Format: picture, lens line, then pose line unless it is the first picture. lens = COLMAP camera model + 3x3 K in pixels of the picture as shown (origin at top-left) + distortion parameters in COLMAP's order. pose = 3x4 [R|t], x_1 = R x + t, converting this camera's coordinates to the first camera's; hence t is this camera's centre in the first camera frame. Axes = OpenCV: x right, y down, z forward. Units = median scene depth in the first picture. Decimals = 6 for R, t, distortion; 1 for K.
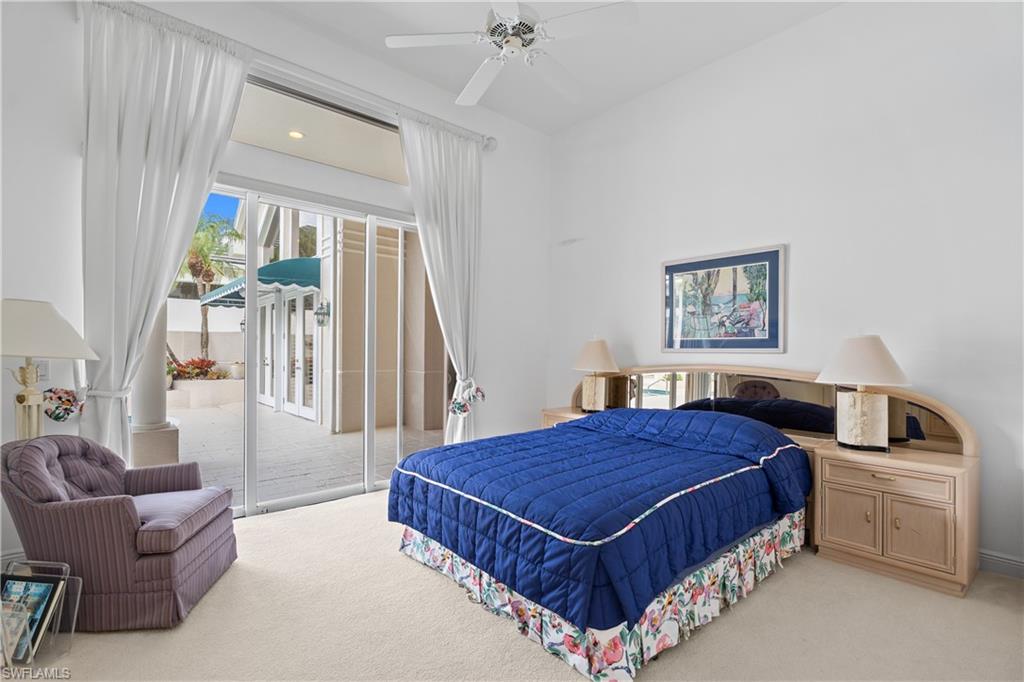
lens RADIAL K [[464.9, 0, 513.3], [0, 464.9, 354.7], [0, 0, 1]] dist [-0.022644, 0.000256]
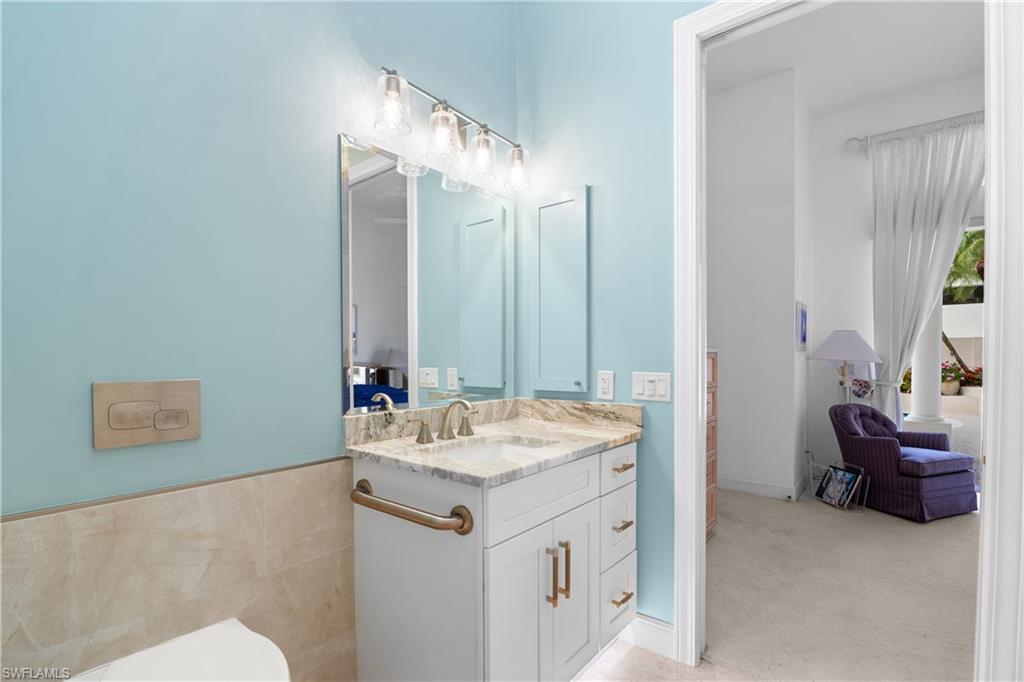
lens RADIAL K [[480.2, 0, 513.3], [0, 480.2, 369.8], [0, 0, 1]] dist [-0.001776, -0.000252]
pose [[0.161838, 0.015676, -0.986693, 0.635787], [0.007321, 0.999827, 0.017085, -0.002375], [0.986790, -0.009988, 0.161695, -0.647001]]
